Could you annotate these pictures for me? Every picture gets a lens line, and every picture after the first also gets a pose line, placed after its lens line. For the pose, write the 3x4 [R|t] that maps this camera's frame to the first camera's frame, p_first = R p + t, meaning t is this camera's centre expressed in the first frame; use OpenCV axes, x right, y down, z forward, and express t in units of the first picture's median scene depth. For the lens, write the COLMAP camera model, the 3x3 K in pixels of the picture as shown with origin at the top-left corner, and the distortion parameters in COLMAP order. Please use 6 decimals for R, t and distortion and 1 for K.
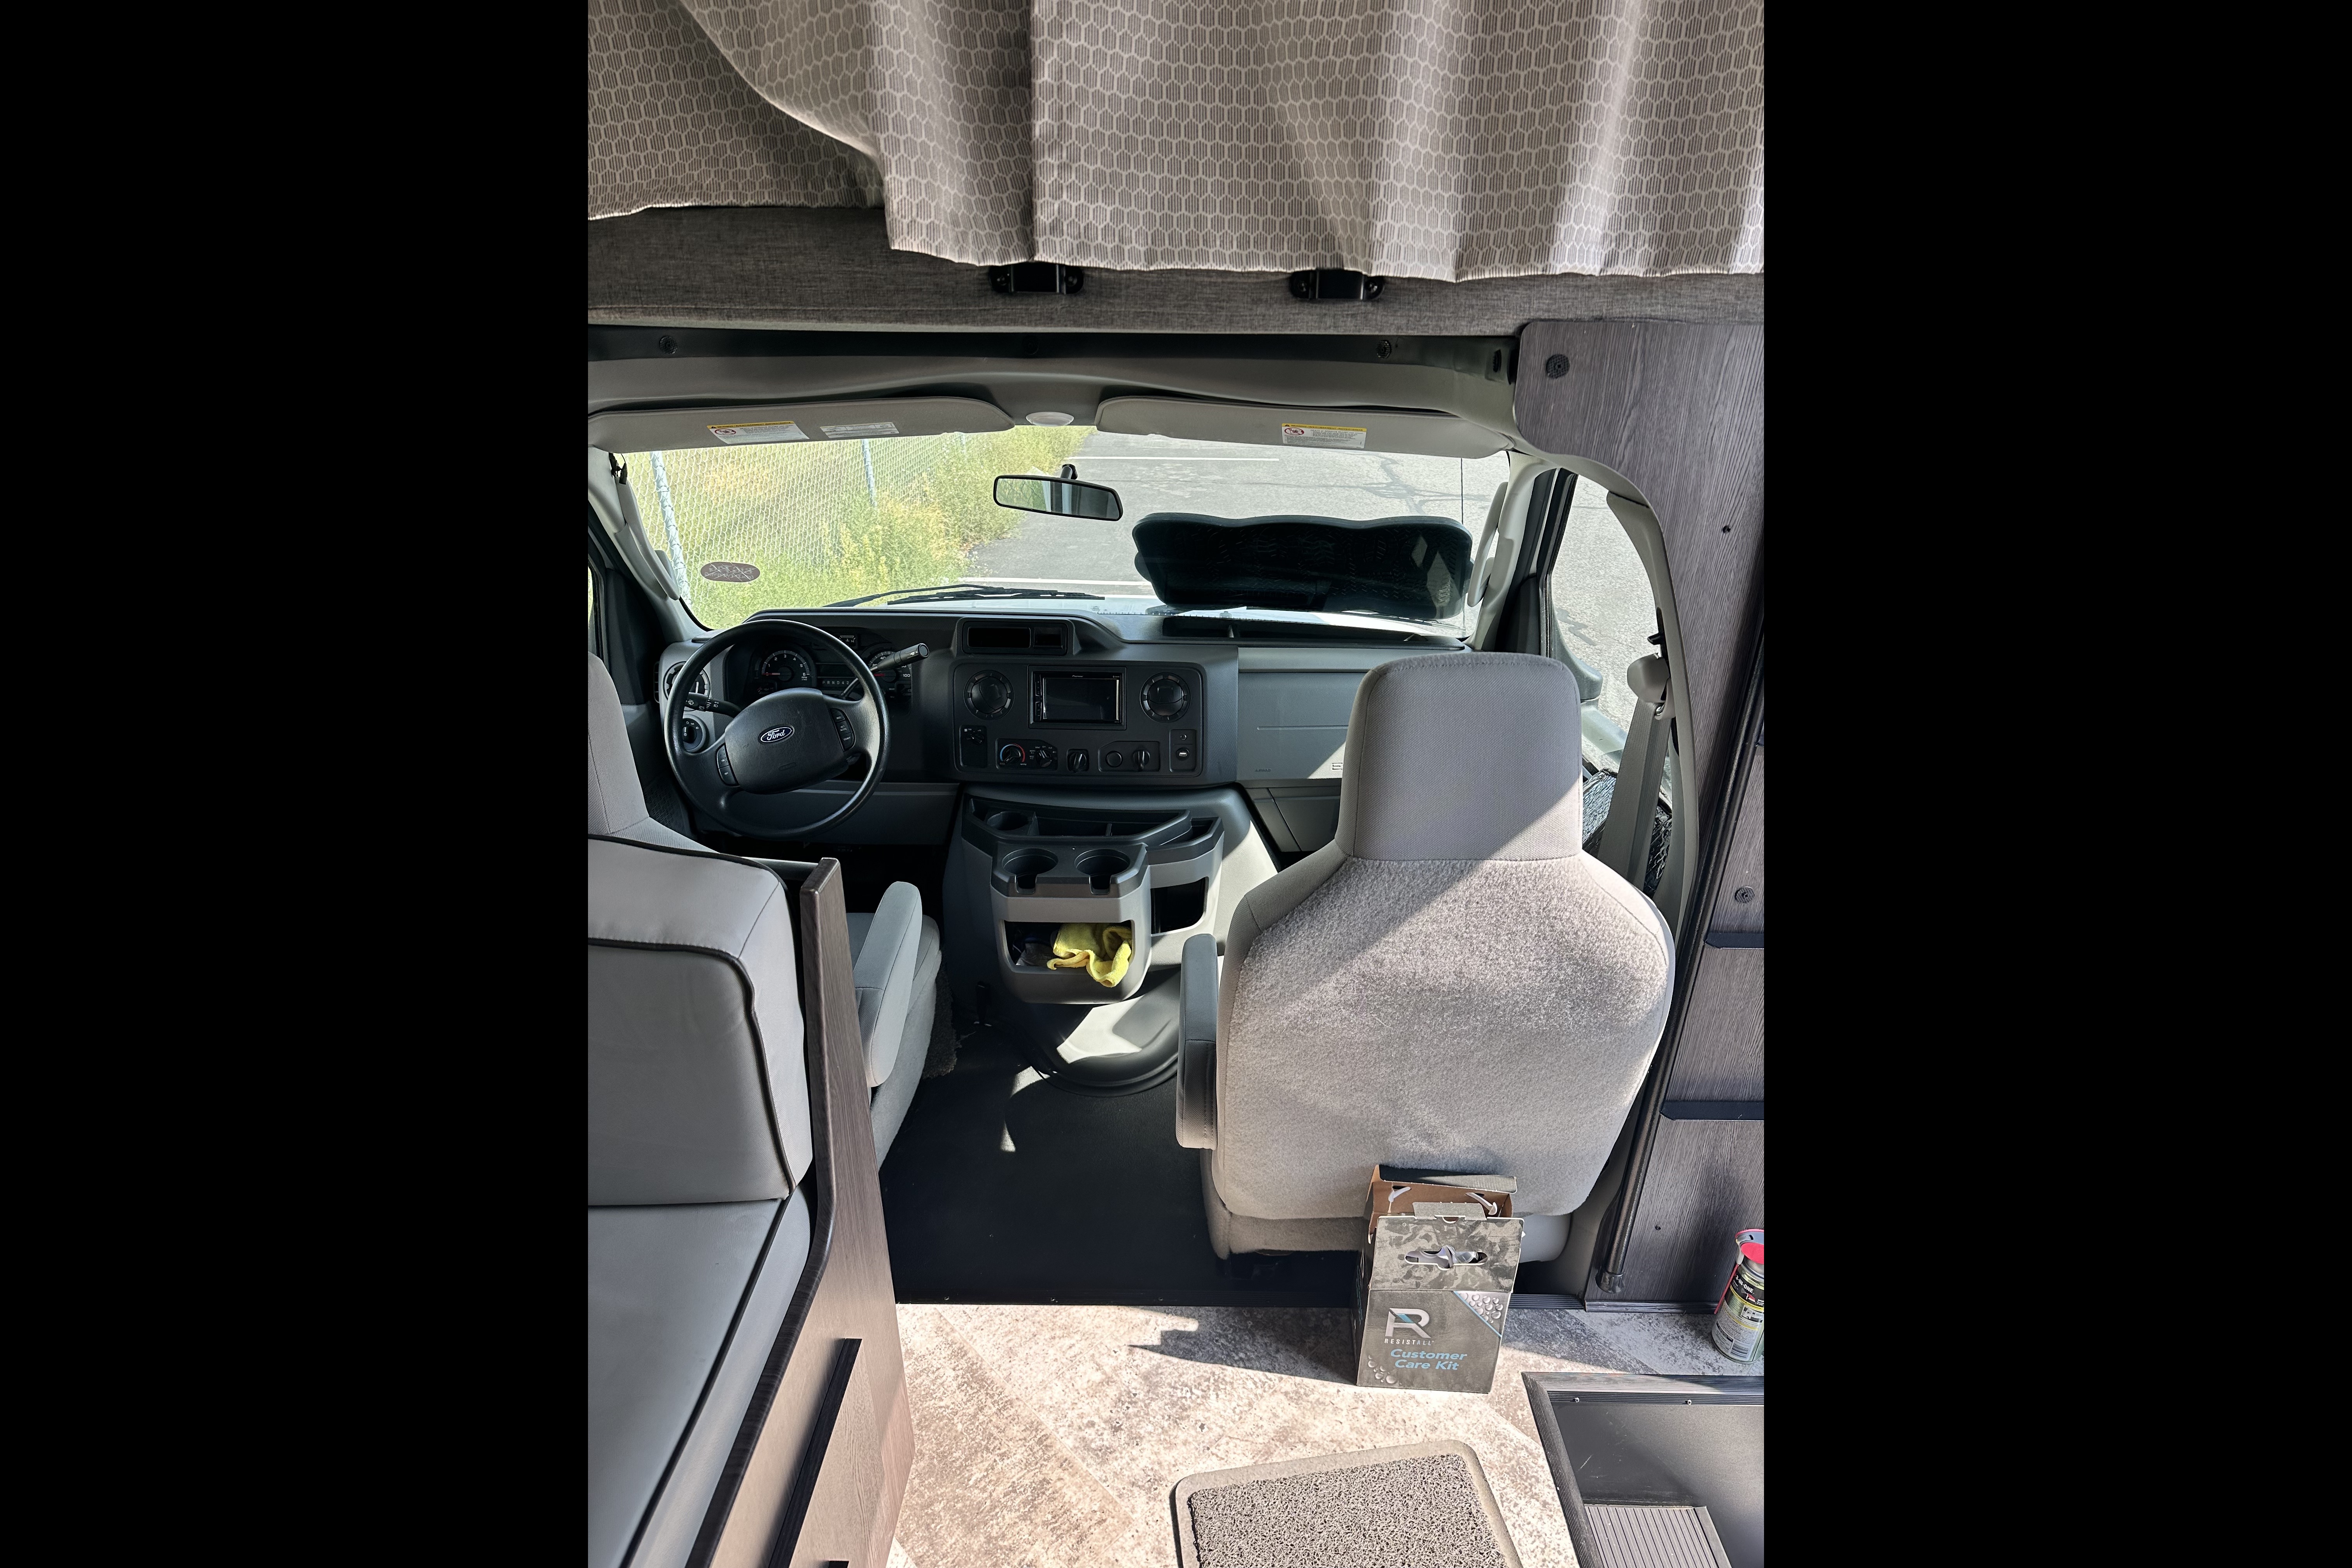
lens RADIAL K [[1105.2, 0, 1178.4], [0, 1105.2, 781.2], [0, 0, 1]] dist [-0.000223, -0.000112]
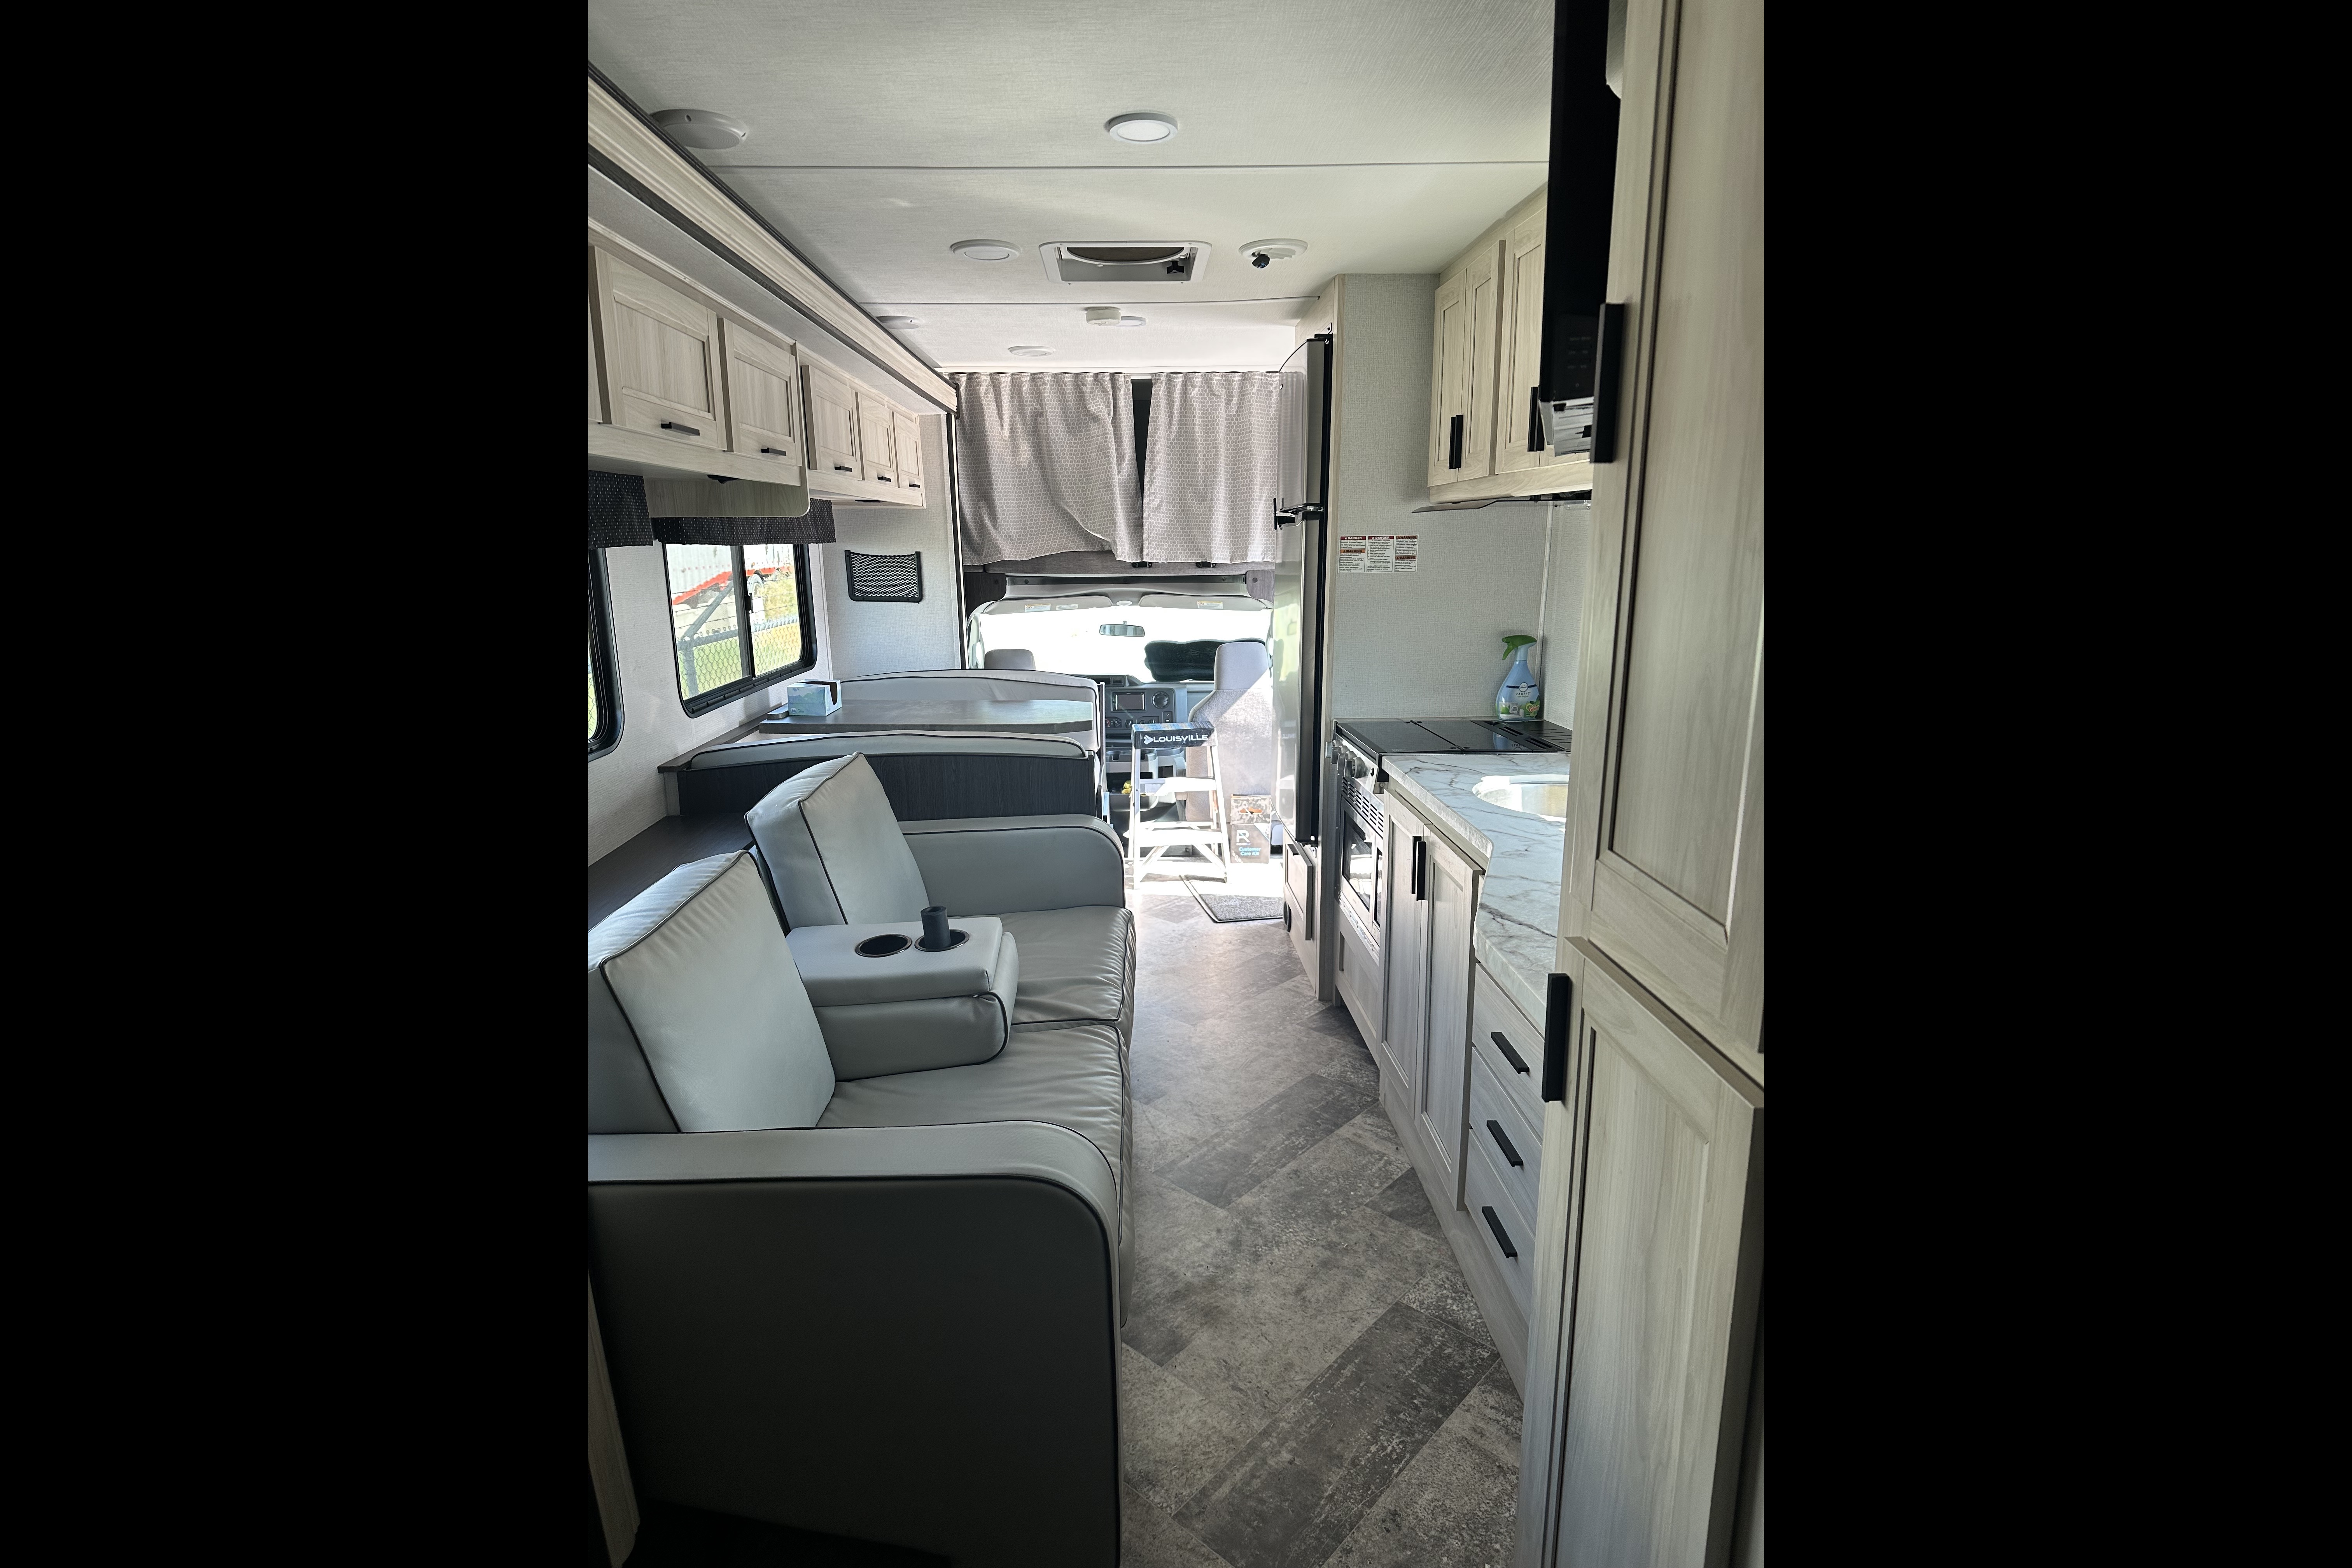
lens RADIAL K [[1105.2, 0, 1174.3], [0, 1105.2, 785.0], [0, 0, 1]] dist [-0.000223, -0.000112]
pose [[0.997799, -0.030234, 0.059024, -0.282465], [0.041976, 0.976979, -0.209166, 1.371337], [-0.051341, 0.211183, 0.976097, -3.210851]]
